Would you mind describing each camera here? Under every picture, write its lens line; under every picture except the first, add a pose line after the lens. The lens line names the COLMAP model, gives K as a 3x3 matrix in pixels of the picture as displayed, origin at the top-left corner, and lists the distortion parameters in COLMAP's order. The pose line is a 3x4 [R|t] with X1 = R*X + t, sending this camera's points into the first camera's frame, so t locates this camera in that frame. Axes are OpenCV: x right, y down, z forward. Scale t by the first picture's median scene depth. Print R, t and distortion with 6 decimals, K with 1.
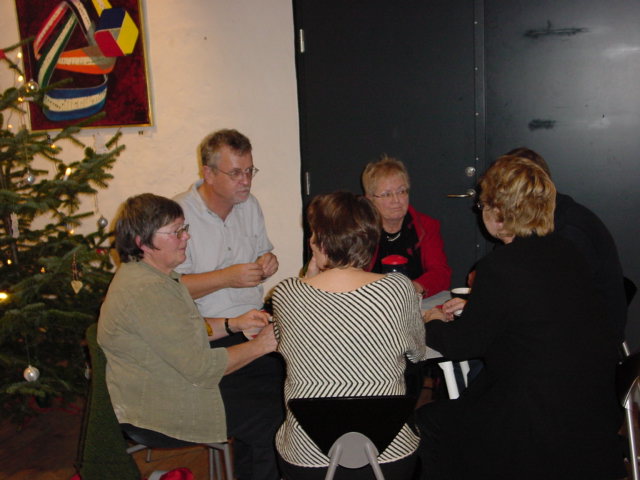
lens RADIAL K [[841.6, 0, 316.9], [0, 841.6, 240.3], [0, 0, 1]] dist [-0.035962, 0.000000]
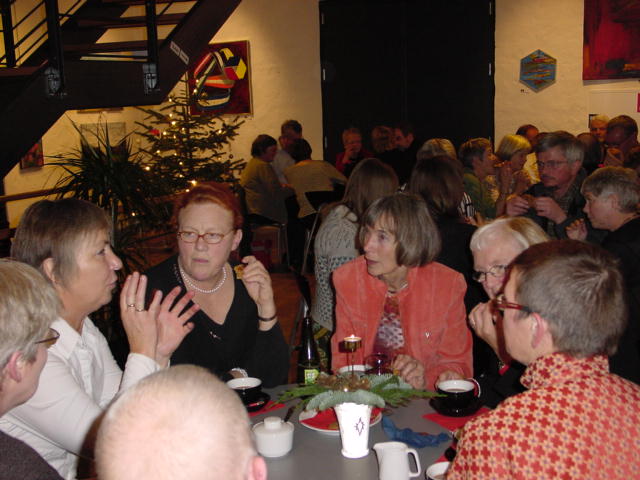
lens RADIAL K [[841.6, 0, 319.8], [0, 841.6, 239.4], [0, 0, 1]] dist [-0.035962, 0.000000]
pose [[0.996882, 0.021697, -0.075859, 0.130966], [-0.021438, 0.999761, 0.004233, 0.157645], [0.075933, -0.002593, 0.997110, -1.036464]]
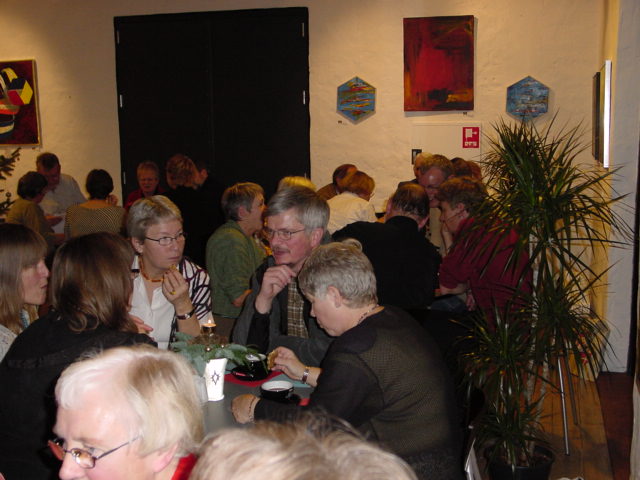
lens RADIAL K [[841.6, 0, 323.7], [0, 841.6, 240.6], [0, 0, 1]] dist [-0.035962, 0.000000]
pose [[0.995968, 0.011049, 0.089032, 0.246739], [-0.008523, 0.999552, -0.028697, 0.112340], [-0.089309, 0.027822, 0.995615, -0.812675]]
